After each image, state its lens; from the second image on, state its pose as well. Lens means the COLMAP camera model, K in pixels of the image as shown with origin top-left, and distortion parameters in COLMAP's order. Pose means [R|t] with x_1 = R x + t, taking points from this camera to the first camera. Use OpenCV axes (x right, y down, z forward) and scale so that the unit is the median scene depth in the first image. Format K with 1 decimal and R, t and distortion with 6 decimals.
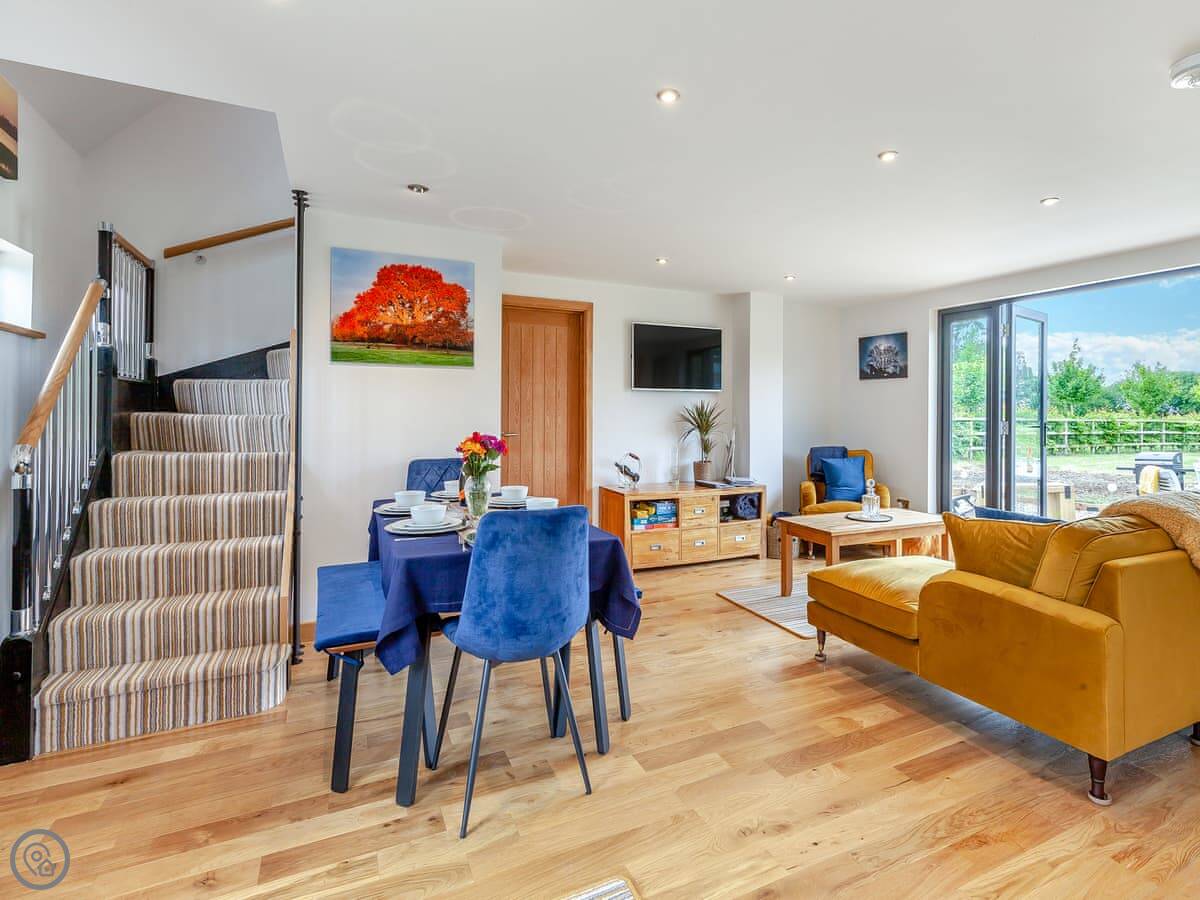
lens RADIAL K [[633.6, 0, 625.1], [0, 633.6, 408.7], [0, 0, 1]] dist [0.000012, -0.000366]
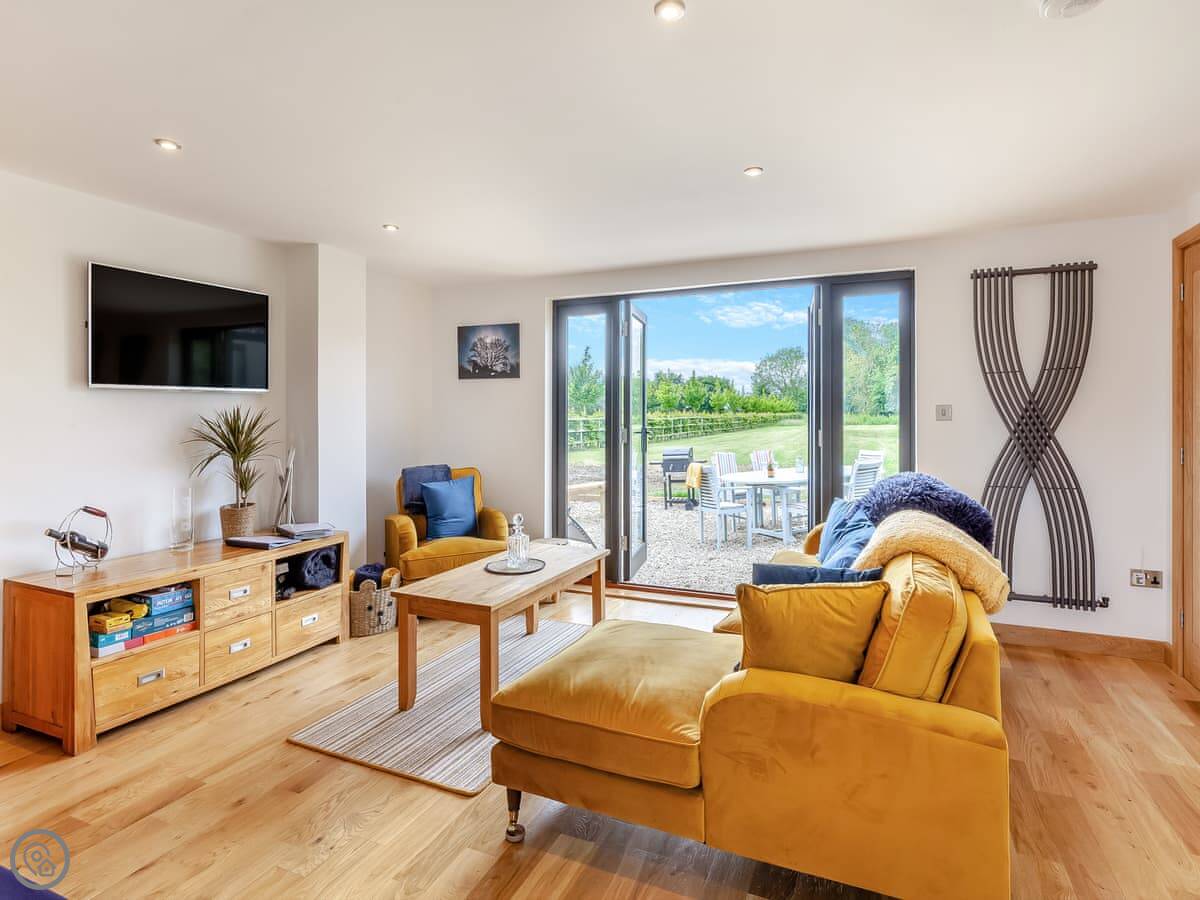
lens RADIAL K [[633.6, 0, 625.1], [0, 633.6, 408.7], [0, 0, 1]] dist [0.000012, -0.000366]
pose [[0.742738, -0.007066, 0.669544, -0.010813], [0.006478, 0.999973, 0.003366, -0.011028], [-0.669550, 0.001837, 0.742764, 0.304228]]
